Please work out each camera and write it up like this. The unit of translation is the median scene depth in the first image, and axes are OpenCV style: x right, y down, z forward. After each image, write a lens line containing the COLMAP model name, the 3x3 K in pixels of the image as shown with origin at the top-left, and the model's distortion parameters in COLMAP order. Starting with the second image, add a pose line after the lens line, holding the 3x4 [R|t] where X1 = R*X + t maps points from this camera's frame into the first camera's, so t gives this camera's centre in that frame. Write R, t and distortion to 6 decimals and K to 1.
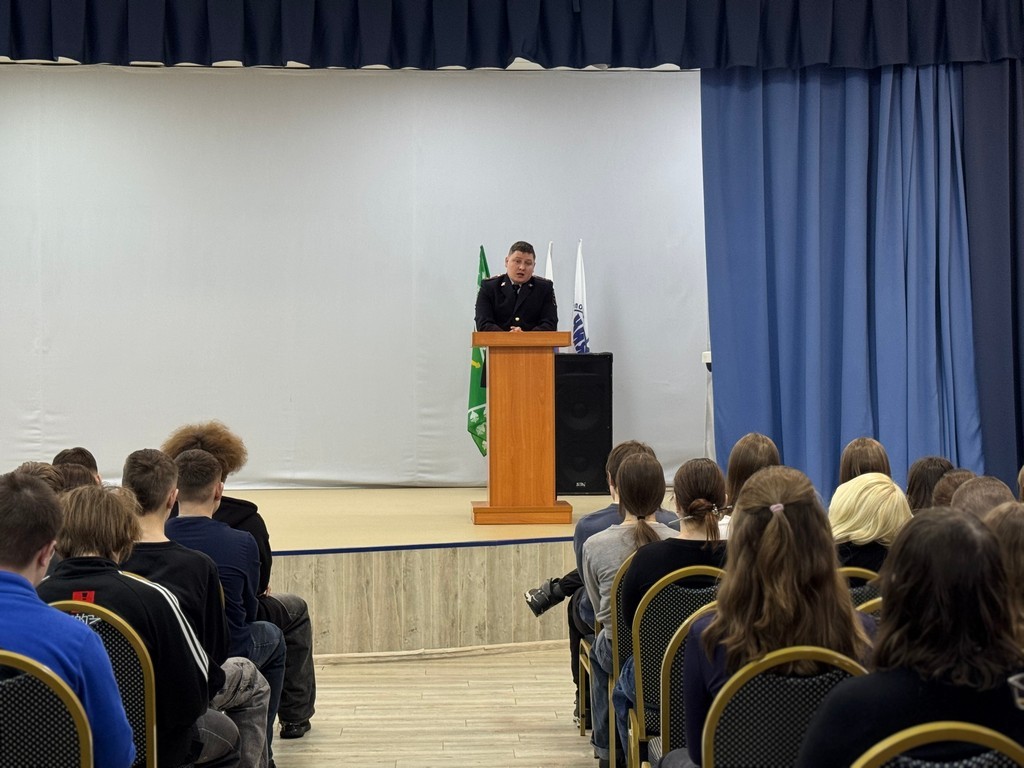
lens RADIAL K [[1814.4, 0, 512.0], [0, 1814.4, 384.0], [0, 0, 1]] dist [-0.000540, -0.000655]
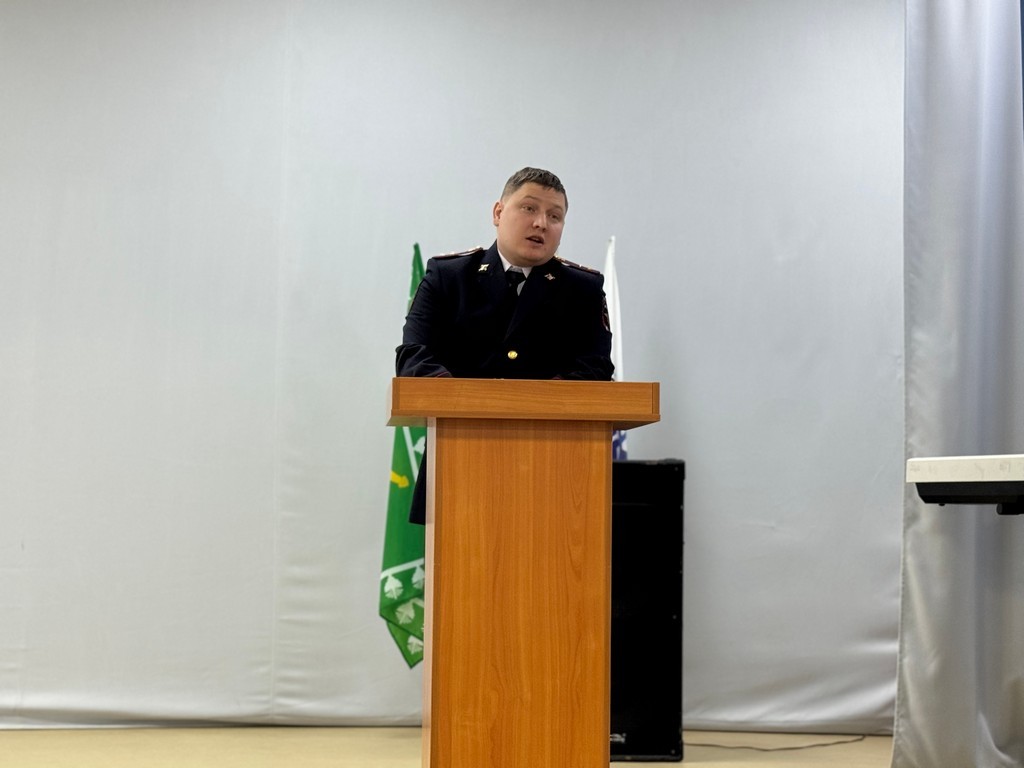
lens RADIAL K [[1873.7, 0, 512.0], [0, 1873.7, 384.0], [0, 0, 1]] dist [0.190320, -0.000508]
pose [[0.998940, 0.022921, 0.039918, -0.012909], [-0.019938, 0.997090, -0.073577, 0.000211], [-0.041488, 0.072703, 0.996490, 0.614567]]
